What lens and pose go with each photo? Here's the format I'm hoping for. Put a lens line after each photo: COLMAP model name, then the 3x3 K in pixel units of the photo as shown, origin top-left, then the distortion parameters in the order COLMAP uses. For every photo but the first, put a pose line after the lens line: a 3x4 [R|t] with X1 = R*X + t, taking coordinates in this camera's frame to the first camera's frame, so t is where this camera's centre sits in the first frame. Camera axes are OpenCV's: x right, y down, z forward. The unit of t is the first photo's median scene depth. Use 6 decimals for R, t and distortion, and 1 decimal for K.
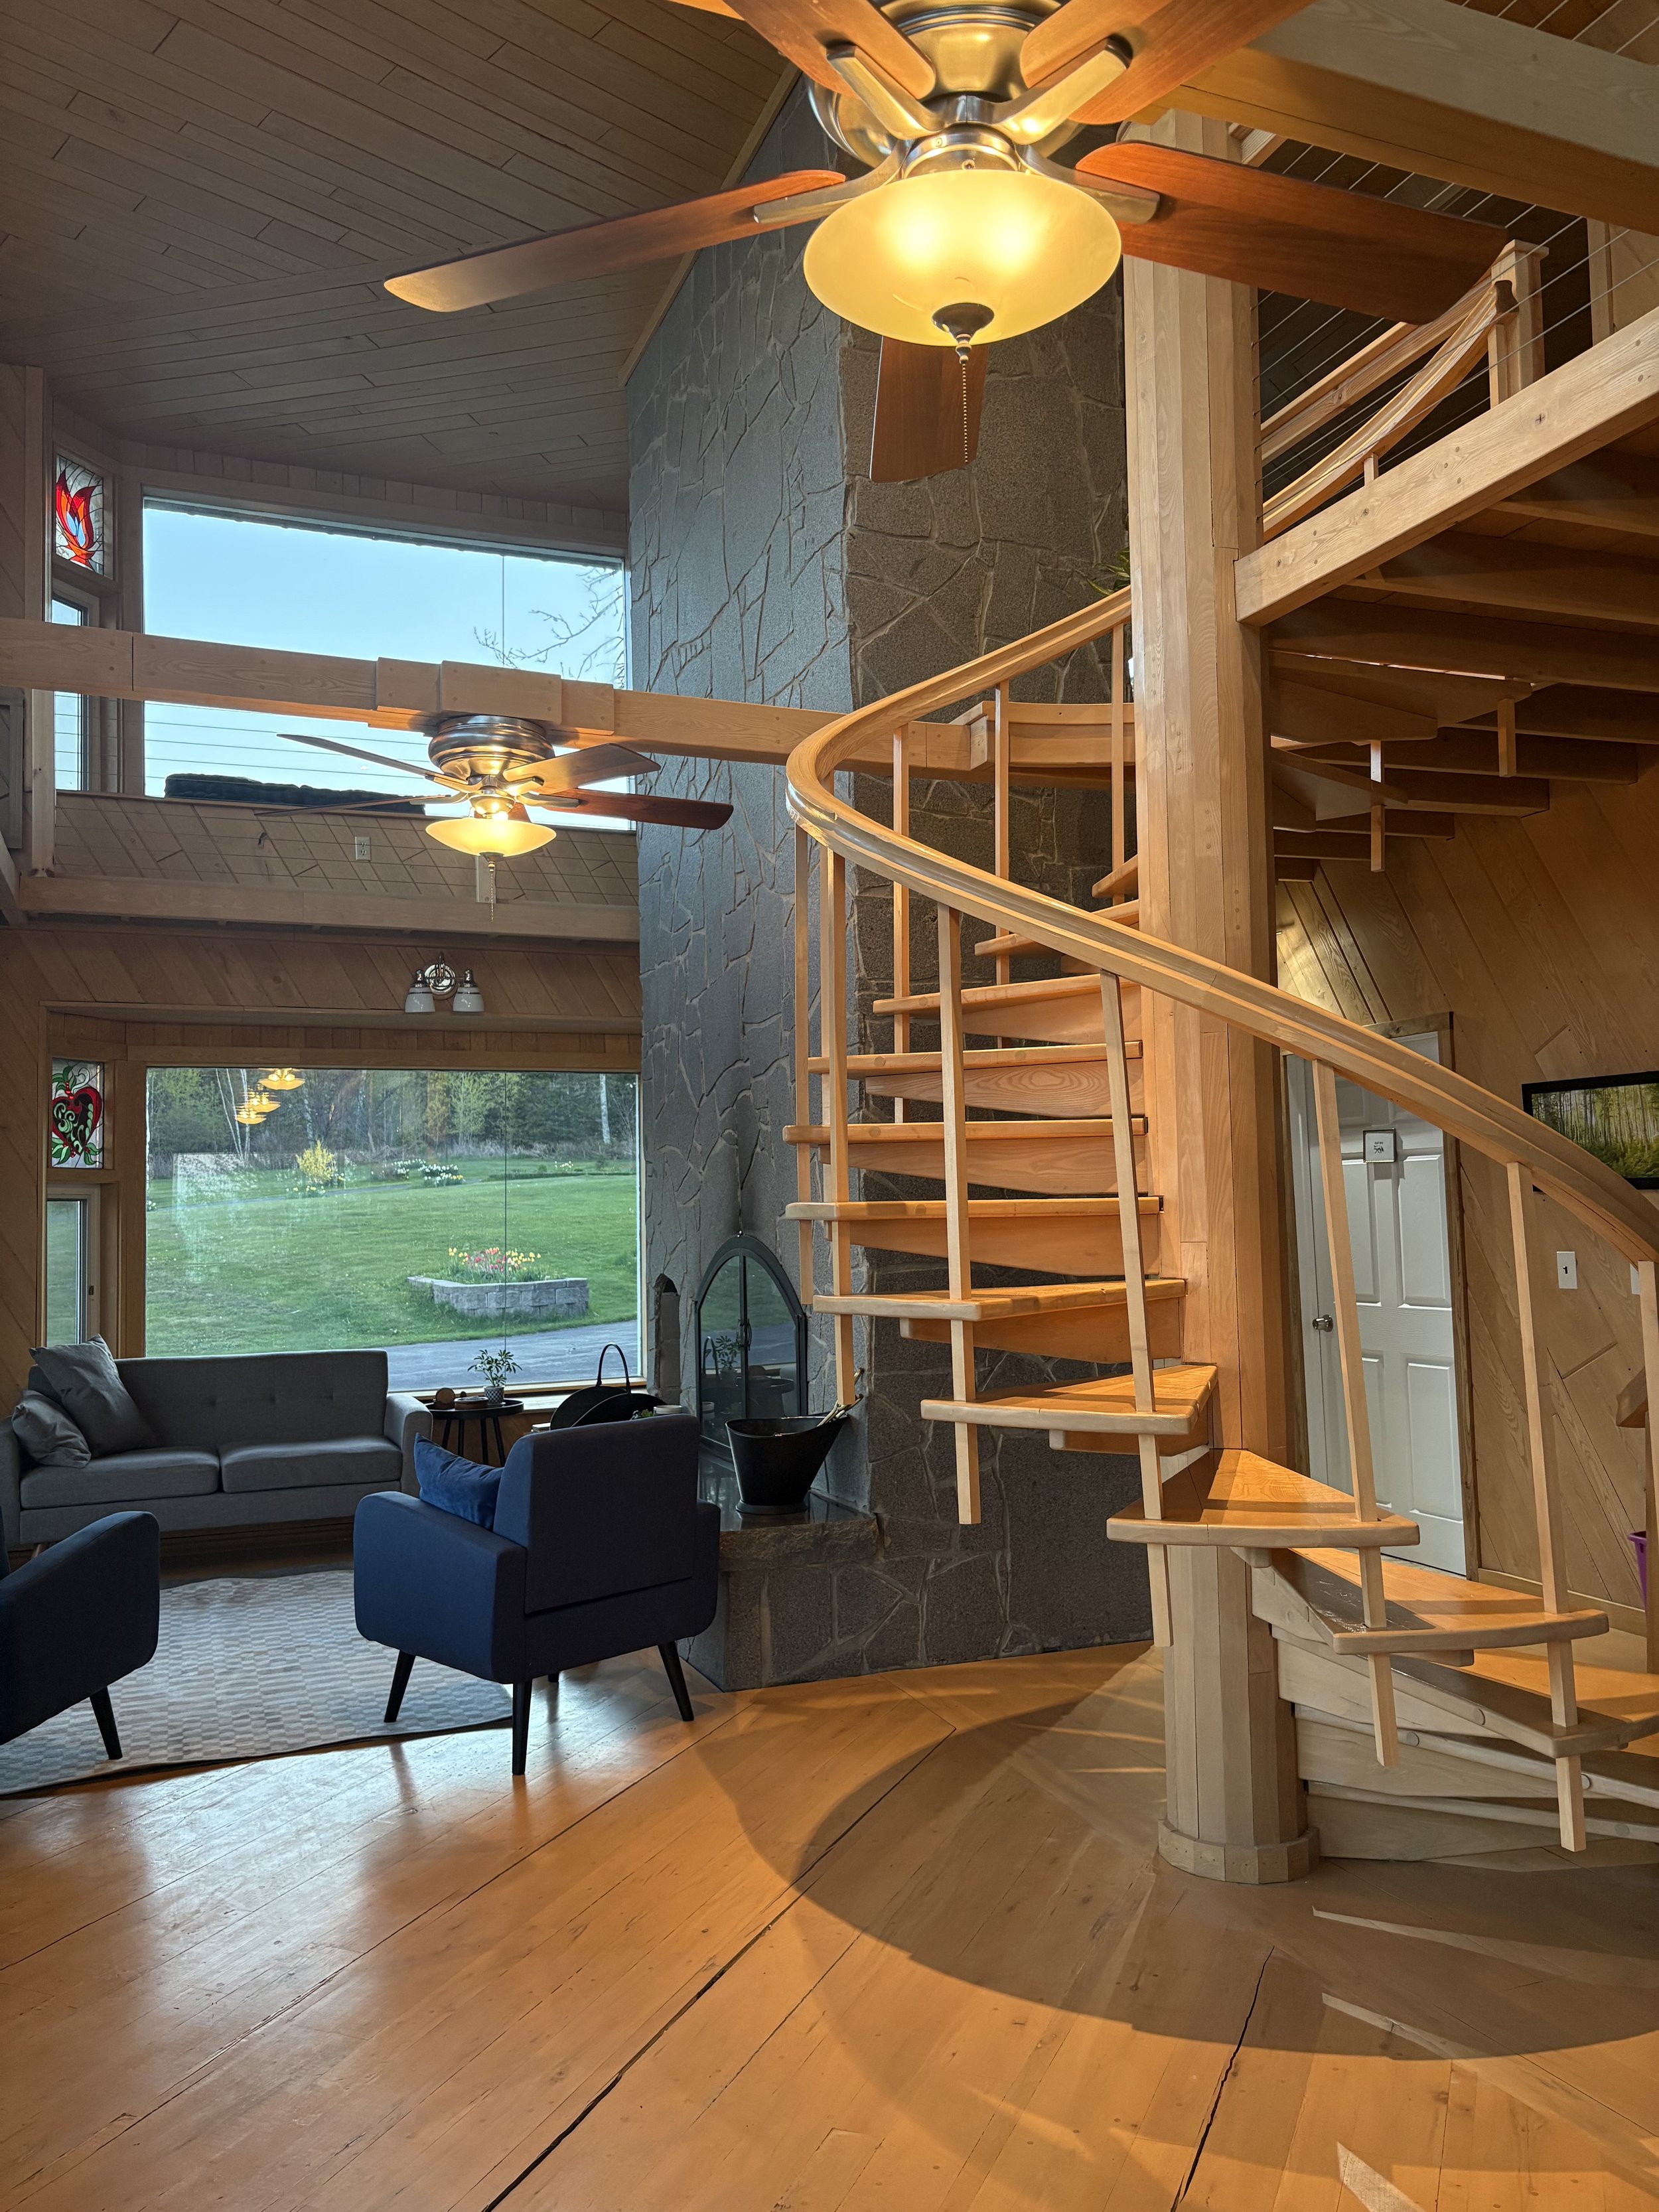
lens RADIAL K [[1676.2, 0, 836.2], [0, 1676.2, 1094.0], [0, 0, 1]] dist [0.026390, -0.002051]
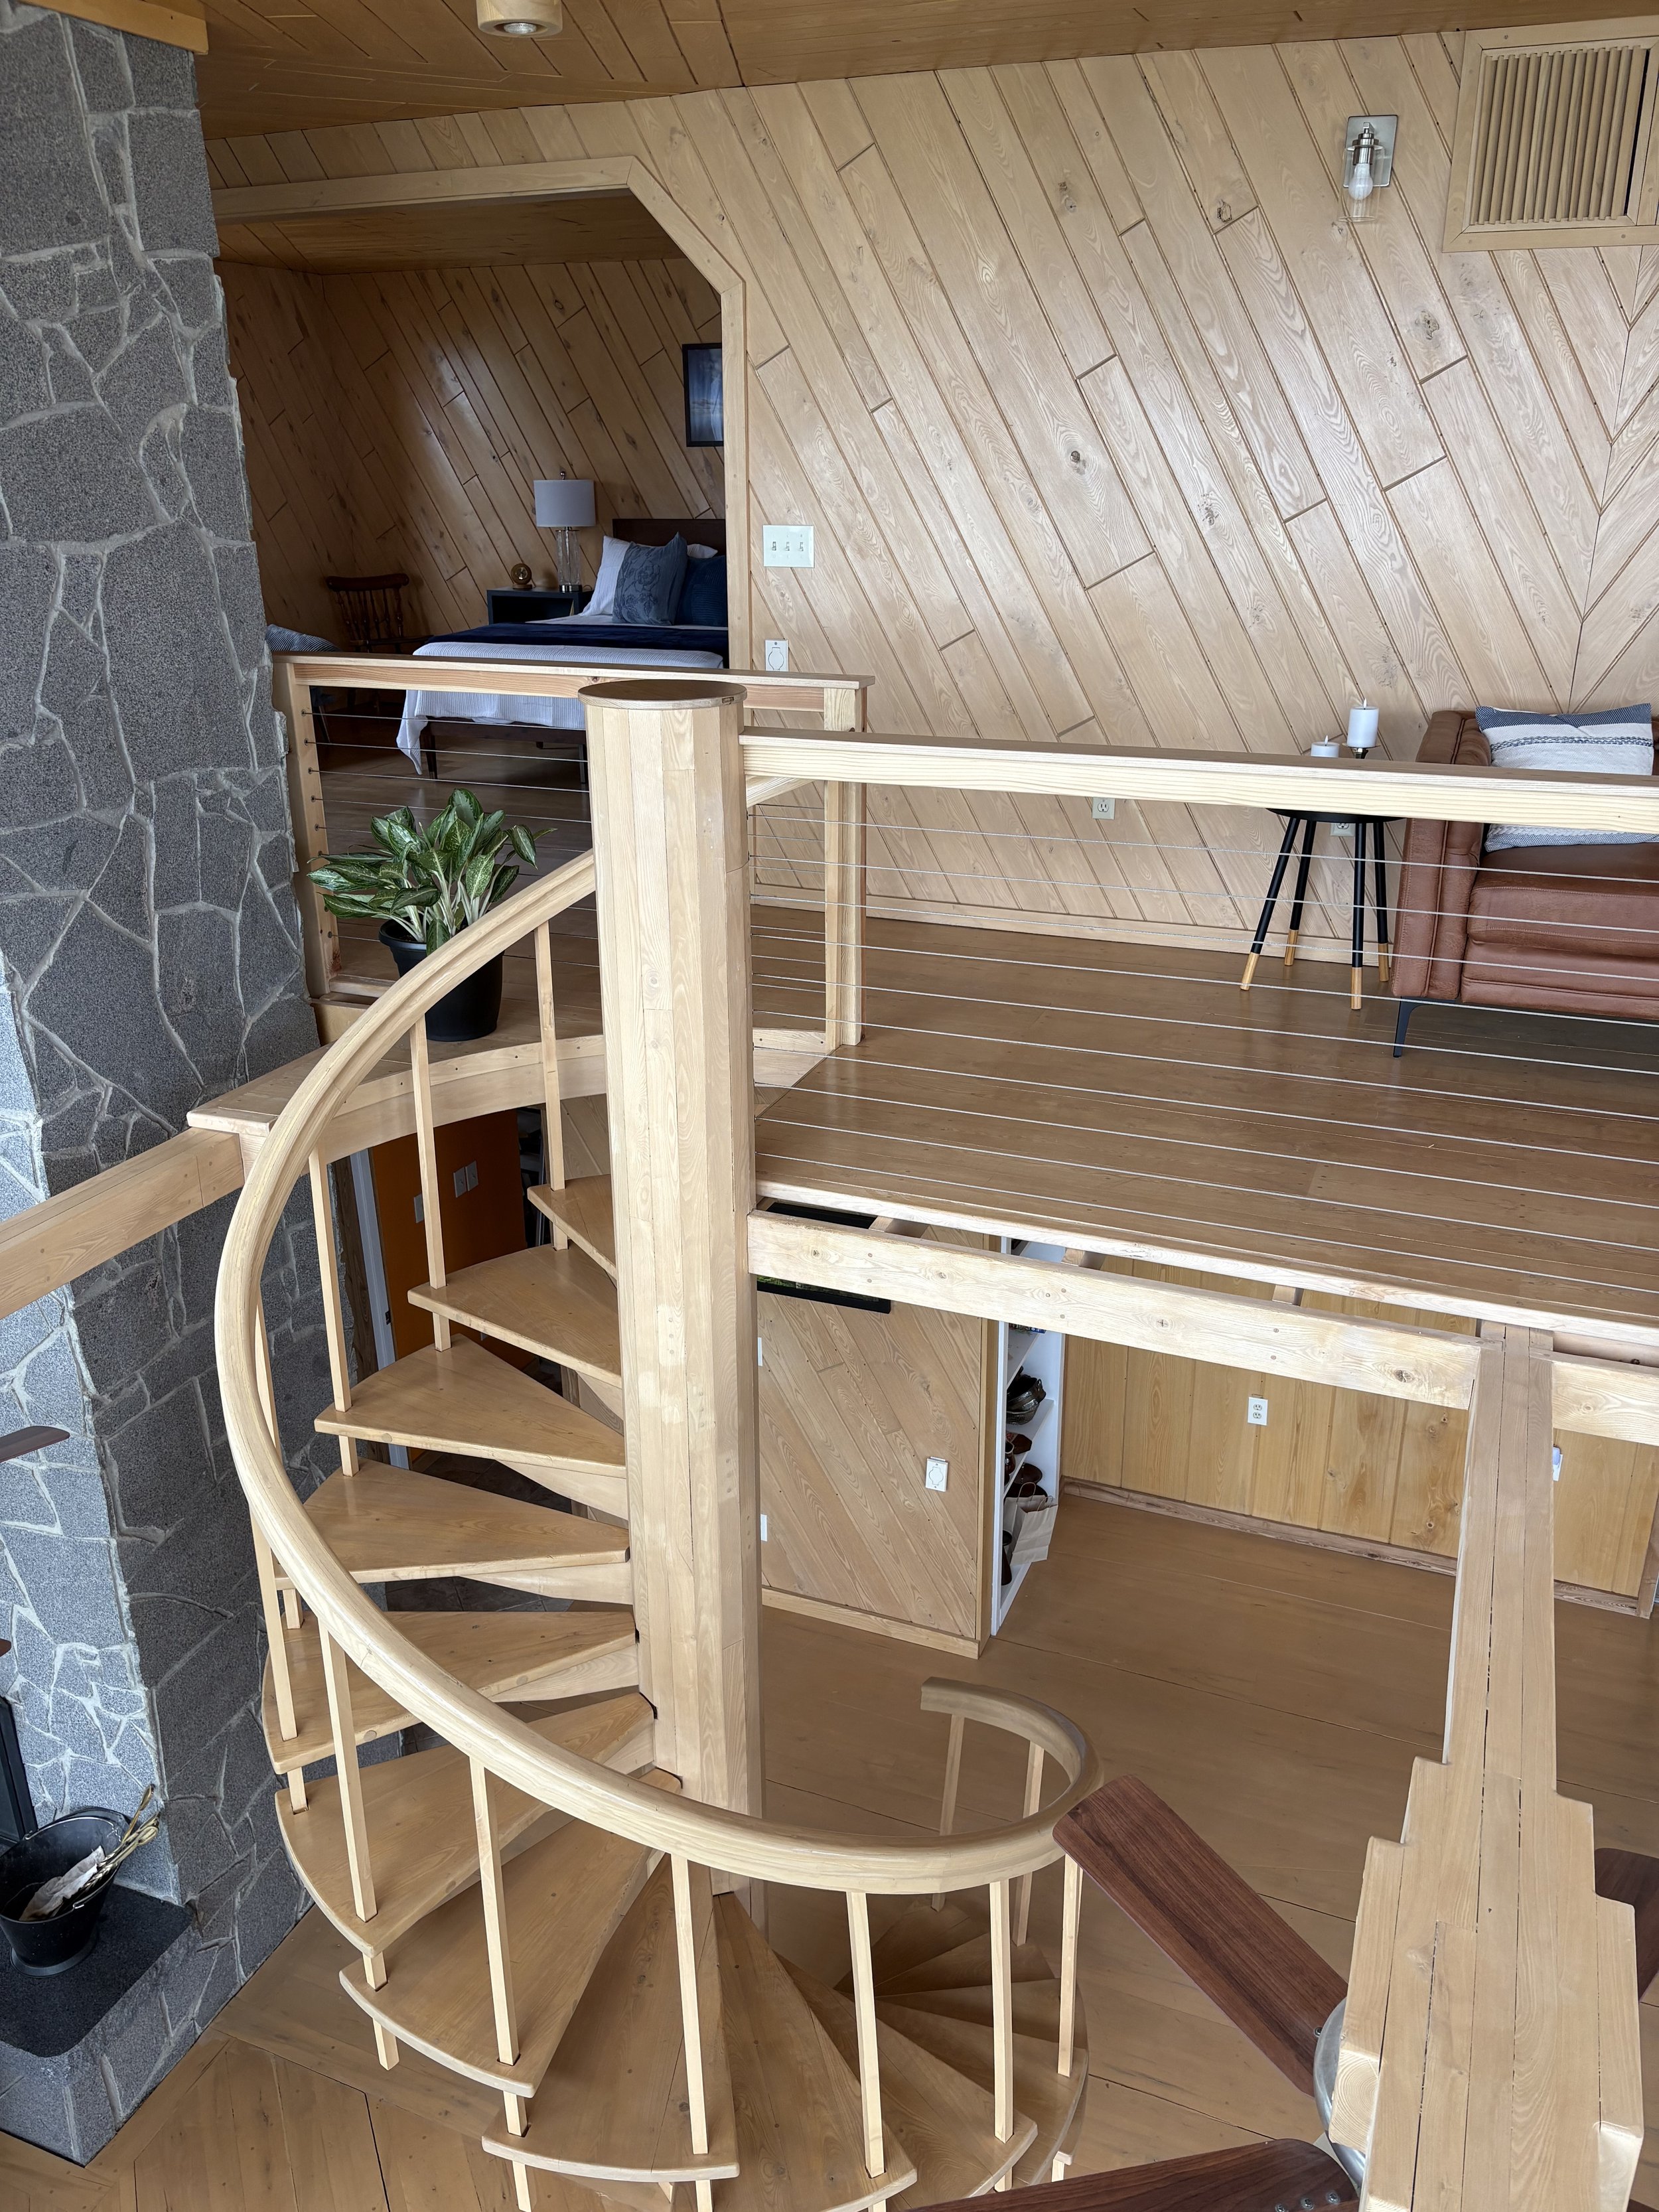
lens RADIAL K [[1676.2, 0, 826.0], [0, 1676.2, 1079.3], [0, 0, 1]] dist [0.026390, -0.002051]
pose [[0.687918, -0.240880, 0.684650, -0.353639], [-0.053826, 0.923789, 0.379099, -0.734218], [-0.723790, -0.297641, 0.622526, 0.396959]]
